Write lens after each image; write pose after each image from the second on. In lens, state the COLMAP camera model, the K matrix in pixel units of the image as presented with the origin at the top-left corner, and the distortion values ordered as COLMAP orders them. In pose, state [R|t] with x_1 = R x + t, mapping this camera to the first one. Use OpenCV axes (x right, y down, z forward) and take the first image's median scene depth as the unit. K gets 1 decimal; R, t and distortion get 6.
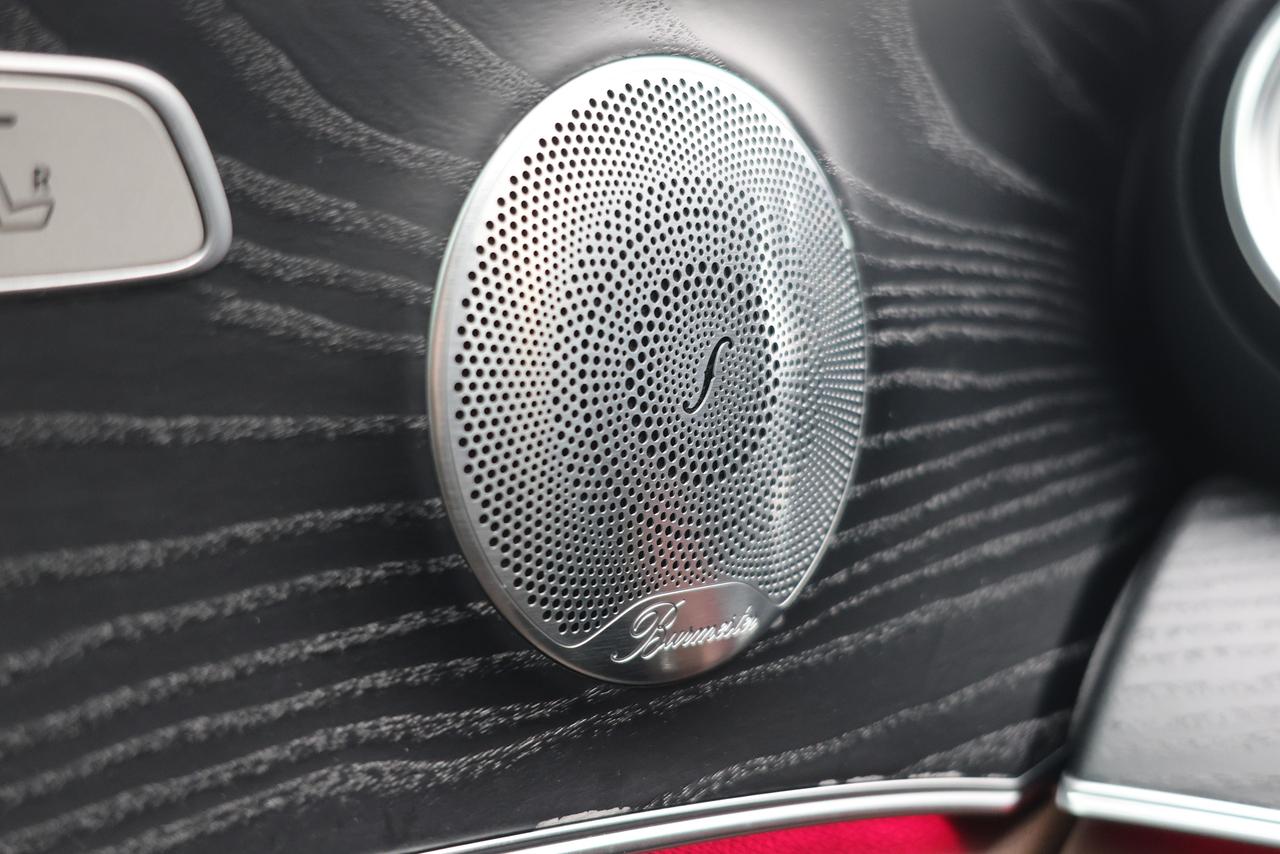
lens RADIAL K [[1798.3, 0, 639.0], [0, 1798.3, 420.4], [0, 0, 1]] dist [-0.025988, 0.000000]
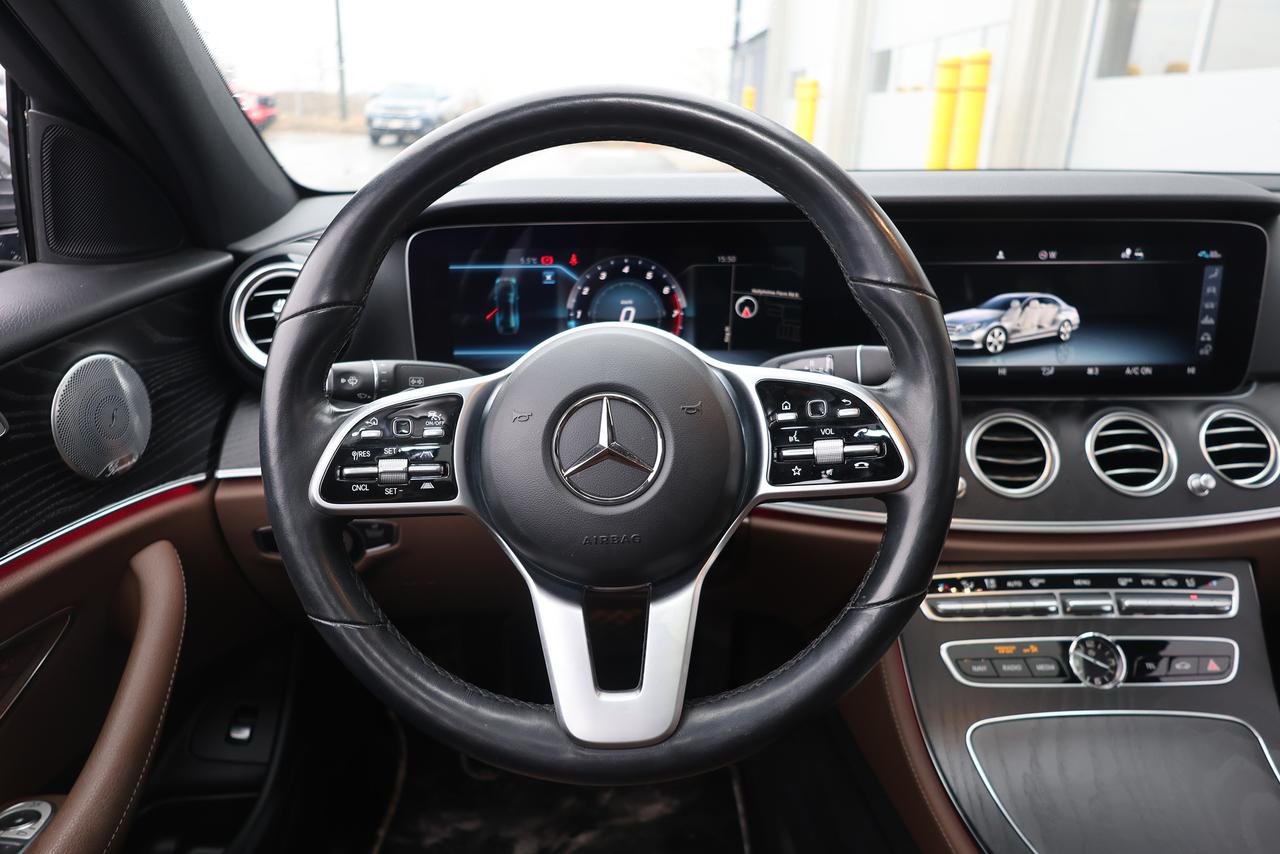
lens RADIAL K [[861.1, 0, 649.4], [0, 861.1, 437.1], [0, 0, 1]] dist [-0.008632, 0.000645]
pose [[0.818652, -0.213511, 0.533124, -0.030244], [0.066282, 0.957244, 0.281586, -0.640351], [-0.570451, -0.195184, 0.797802, -2.074071]]
